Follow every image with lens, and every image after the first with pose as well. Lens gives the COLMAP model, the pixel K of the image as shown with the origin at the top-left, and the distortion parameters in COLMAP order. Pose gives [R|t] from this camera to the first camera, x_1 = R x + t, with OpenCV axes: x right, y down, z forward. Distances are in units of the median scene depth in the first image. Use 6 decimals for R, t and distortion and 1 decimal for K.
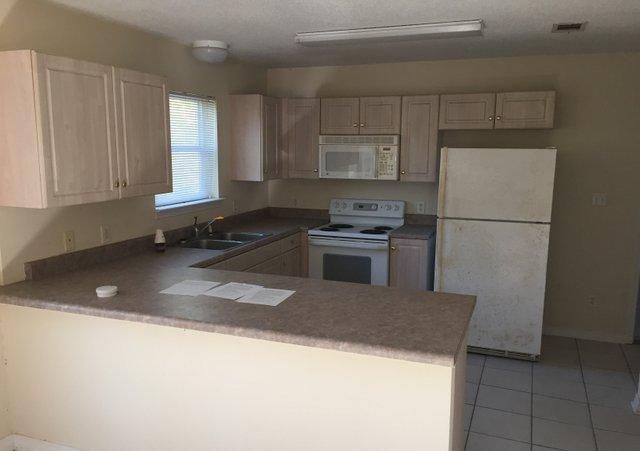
lens RADIAL K [[548.2, 0, 321.1], [0, 548.2, 226.0], [0, 0, 1]] dist [0.030543, -0.015281]
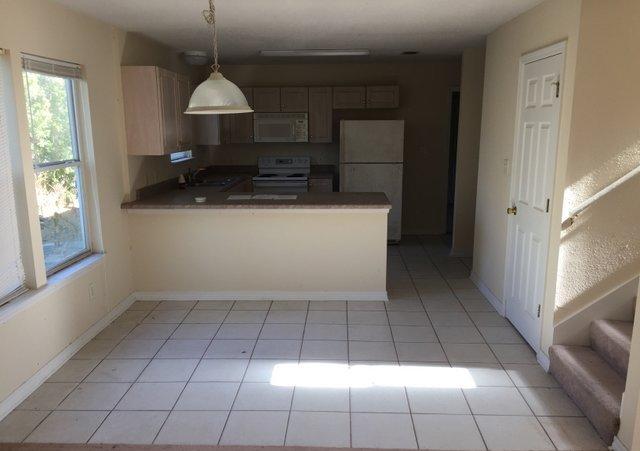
lens RADIAL K [[548.2, 0, 319.4], [0, 548.2, 226.8], [0, 0, 1]] dist [0.030543, -0.015281]
pose [[0.945641, -0.072437, 0.317041, -0.361566], [0.060060, 0.997008, 0.048652, 0.086807], [-0.319617, -0.026966, 0.947163, -0.513456]]
